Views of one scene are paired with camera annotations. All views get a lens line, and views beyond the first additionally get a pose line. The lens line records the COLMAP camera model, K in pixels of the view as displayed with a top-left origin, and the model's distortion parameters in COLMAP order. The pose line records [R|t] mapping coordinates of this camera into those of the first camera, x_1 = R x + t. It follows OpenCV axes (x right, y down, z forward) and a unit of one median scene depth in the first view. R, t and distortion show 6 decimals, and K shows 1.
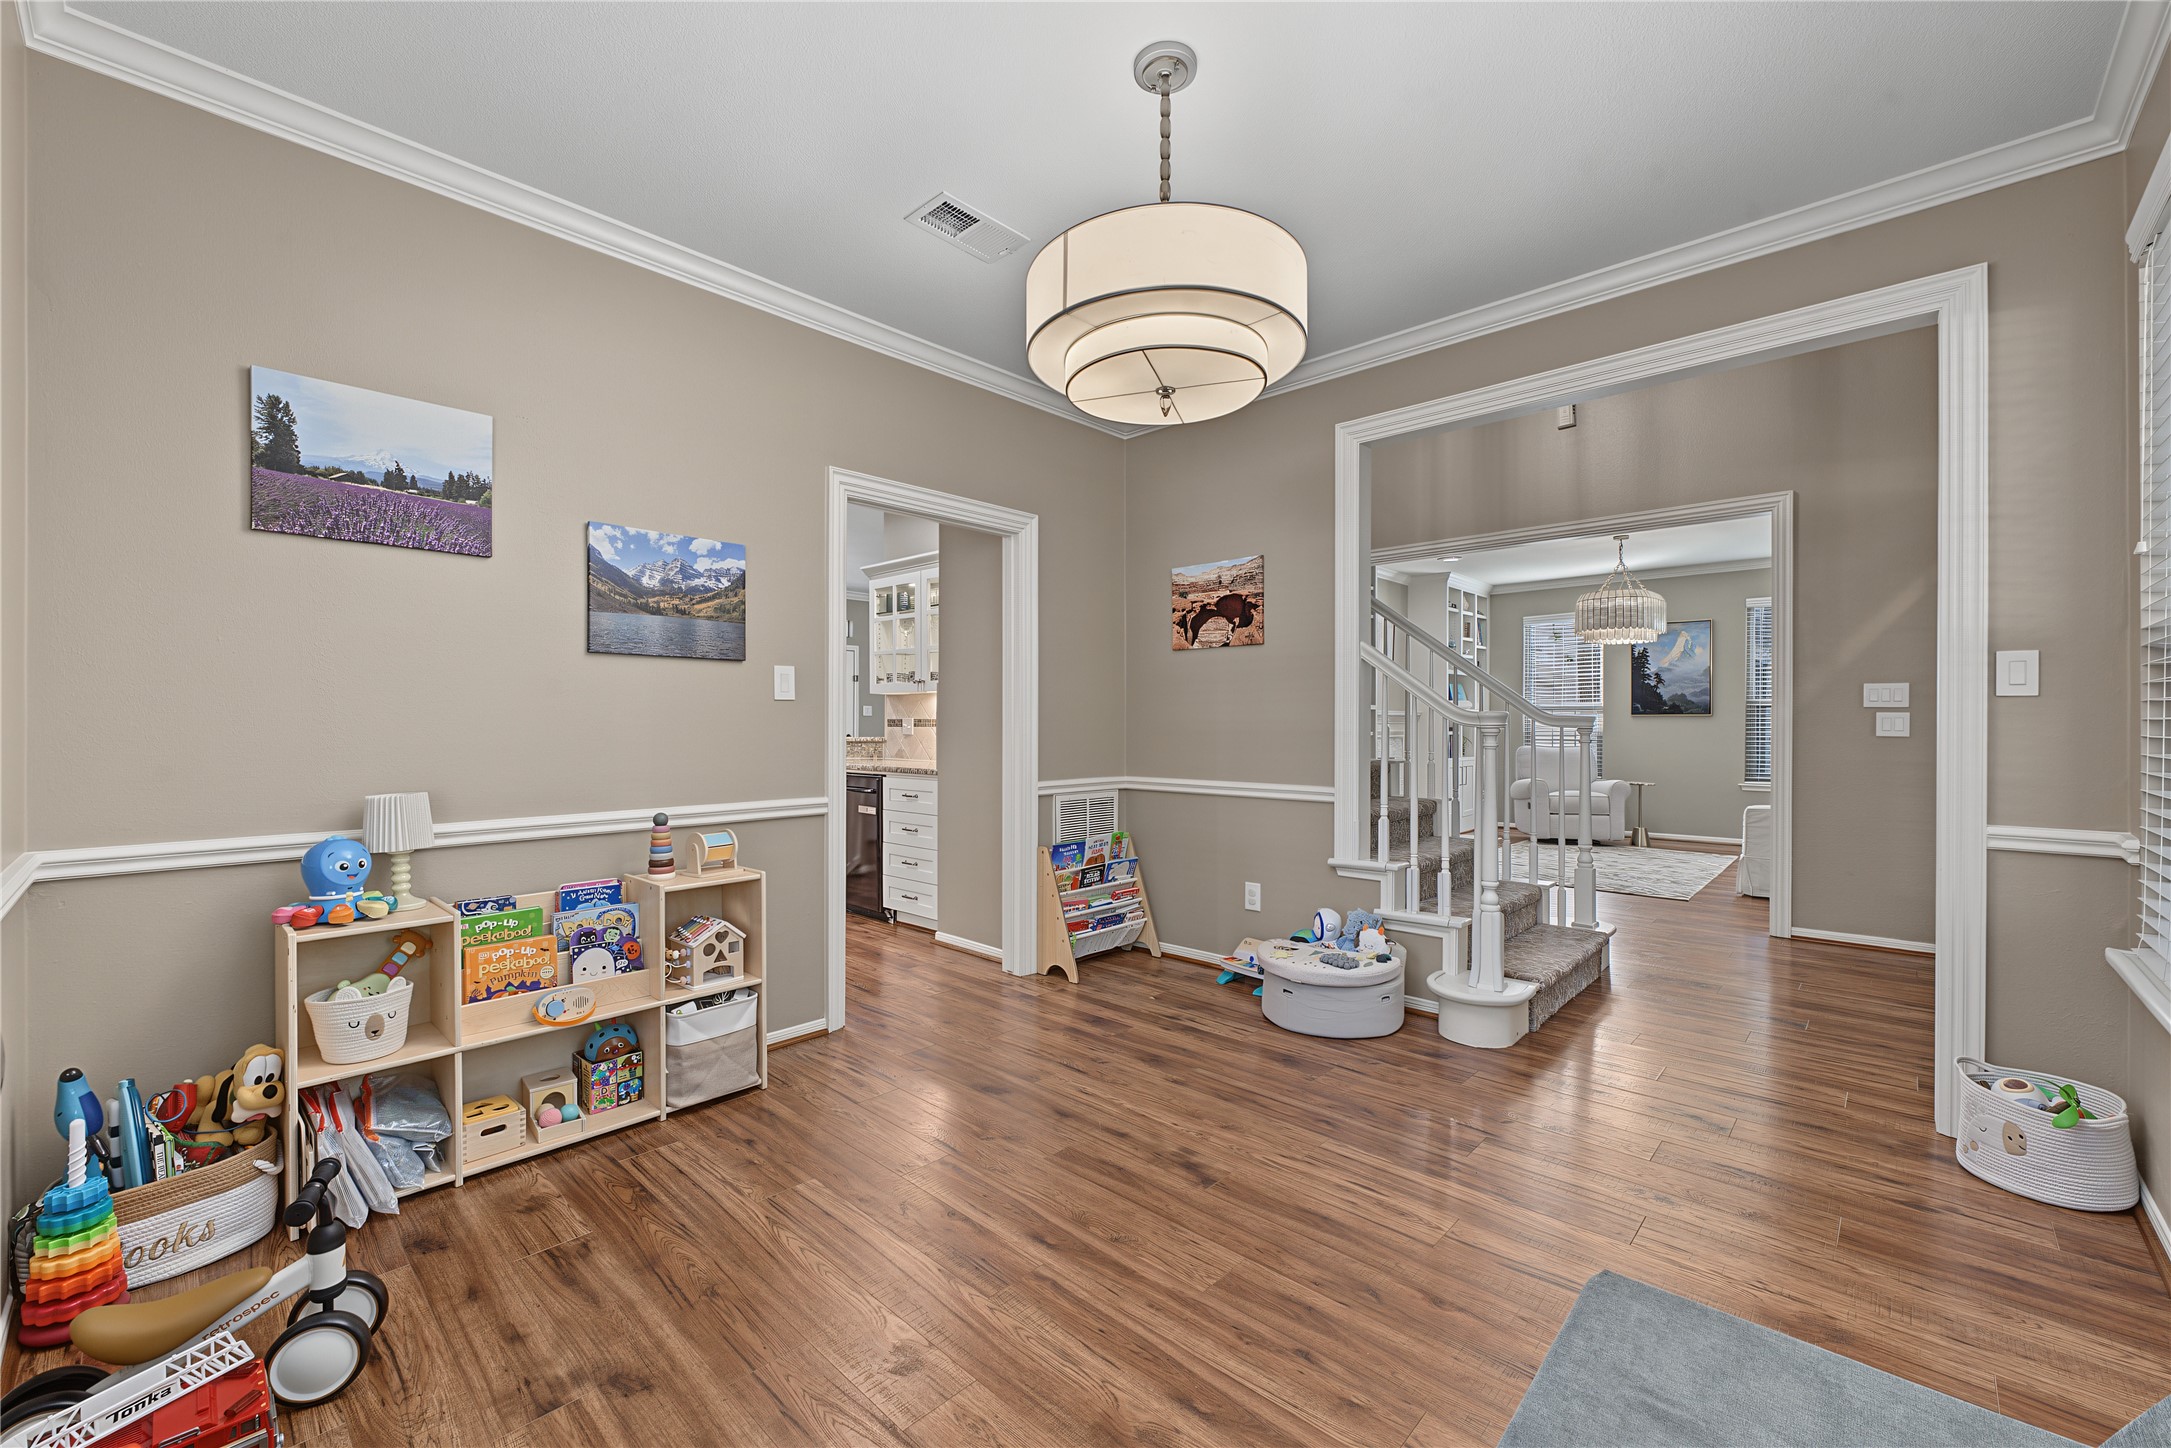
lens RADIAL K [[882.7, 0, 1079.2], [0, 882.7, 719.0], [0, 0, 1]] dist [-0.000215, -0.000007]
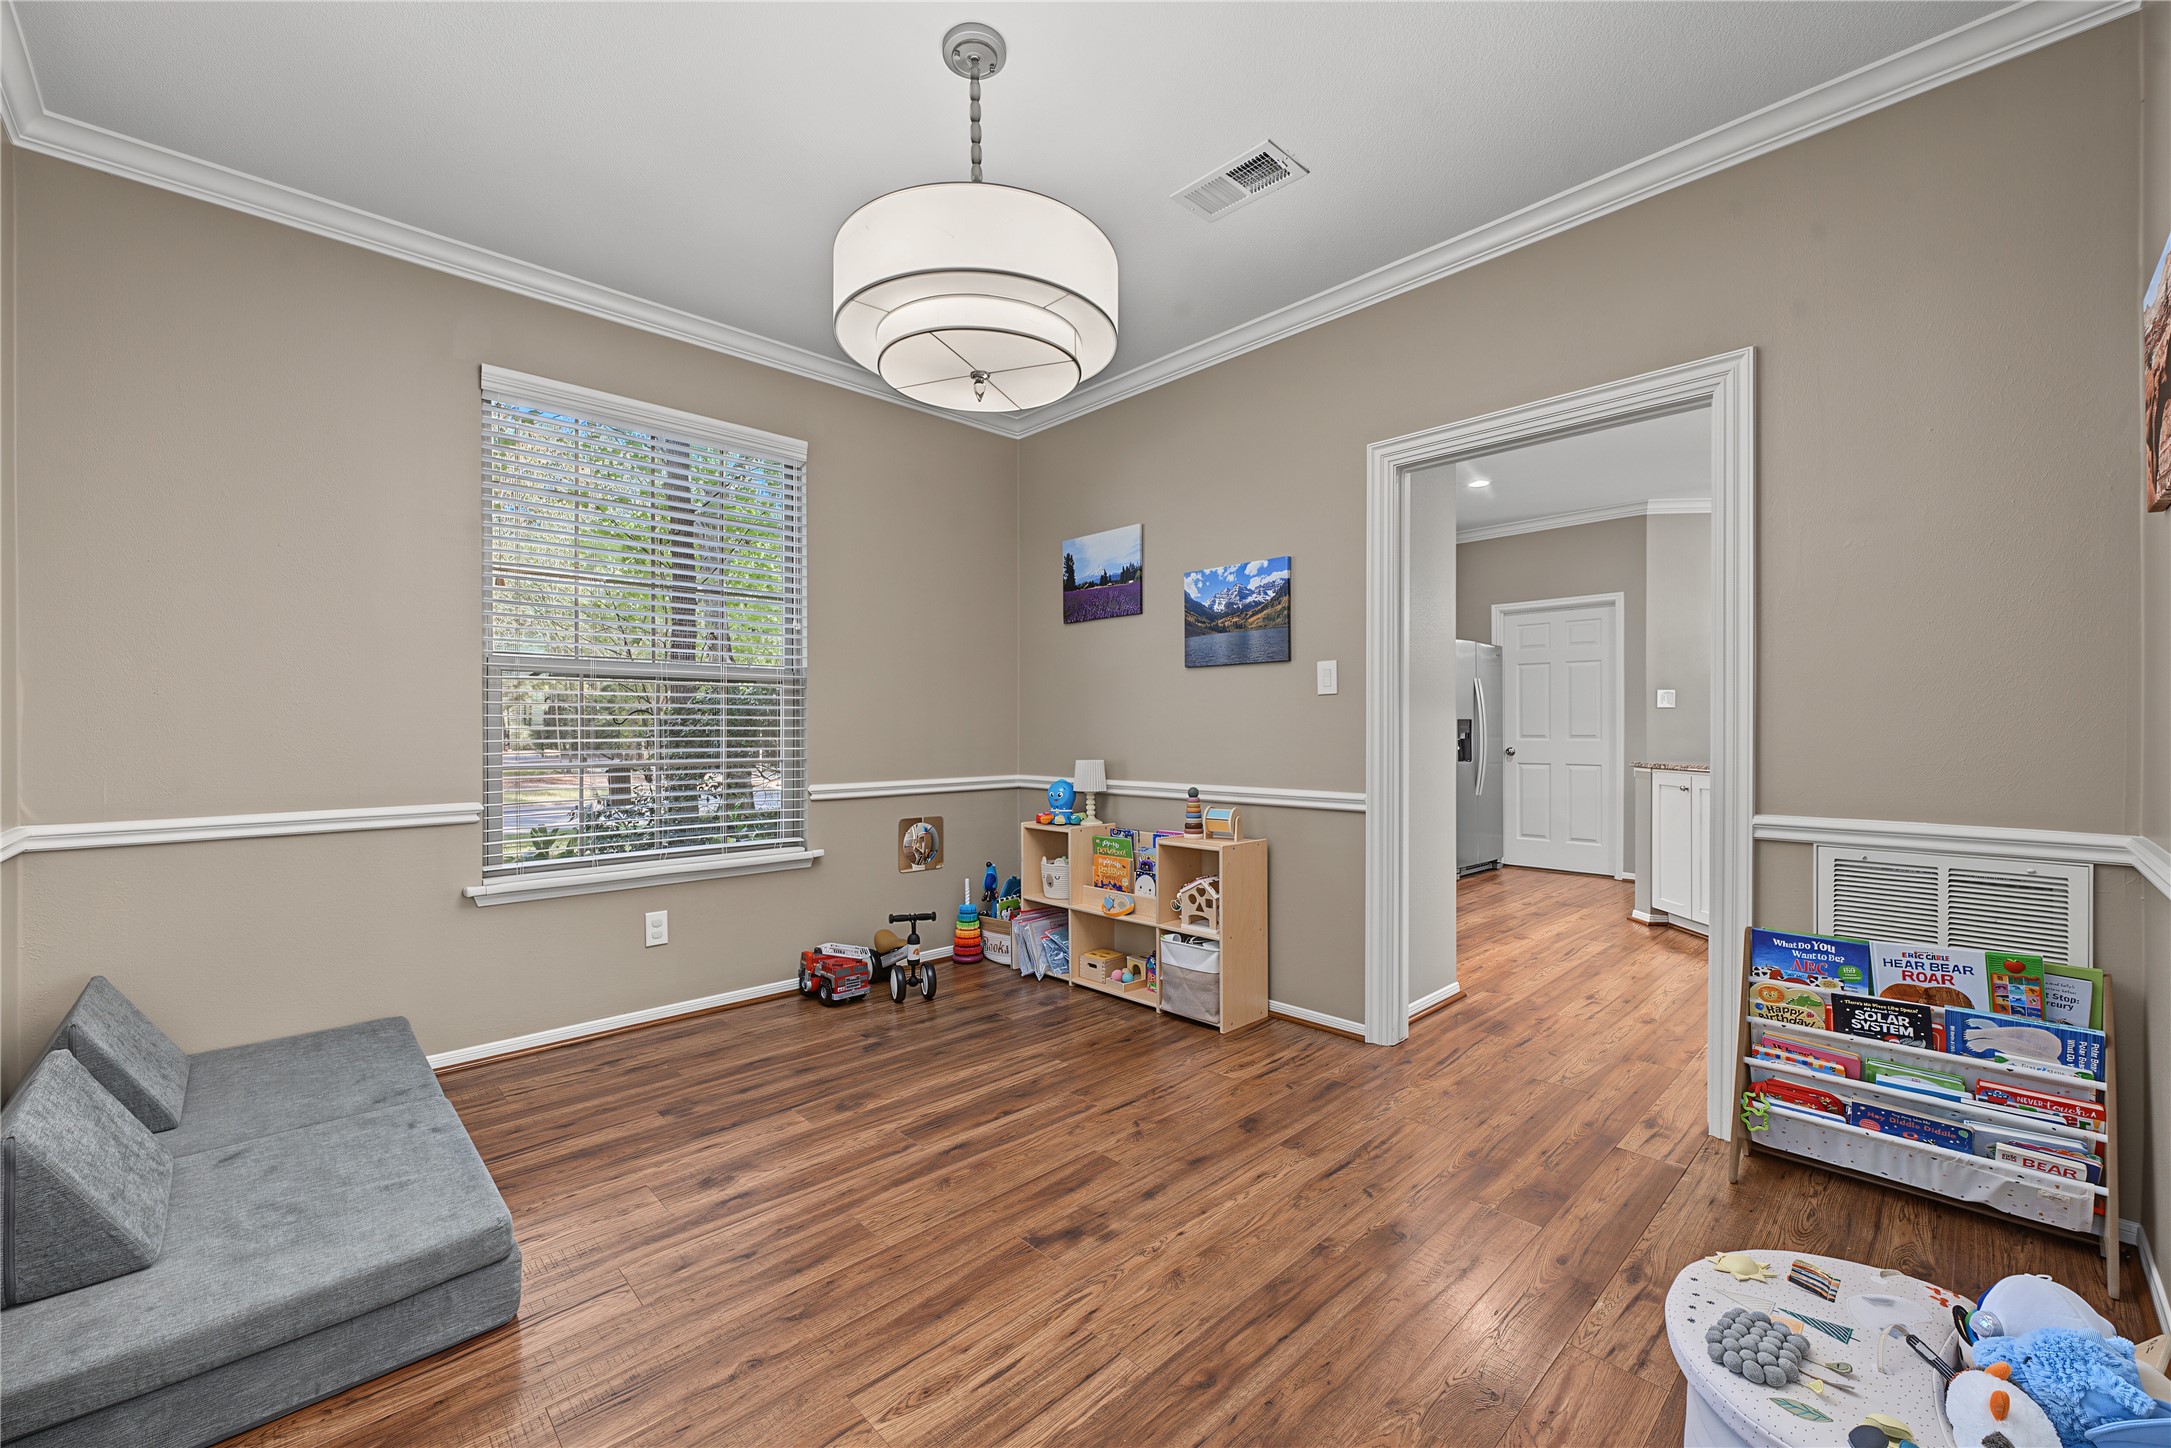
lens RADIAL K [[871.0, 0, 1055.8], [0, 871.0, 722.4], [0, 0, 1]] dist [-0.002033, -0.000241]
pose [[-0.073594, -0.006685, -0.997266, 0.817687], [0.008441, 0.999938, -0.007325, 0.018592], [0.997253, -0.008957, -0.073533, 0.890828]]
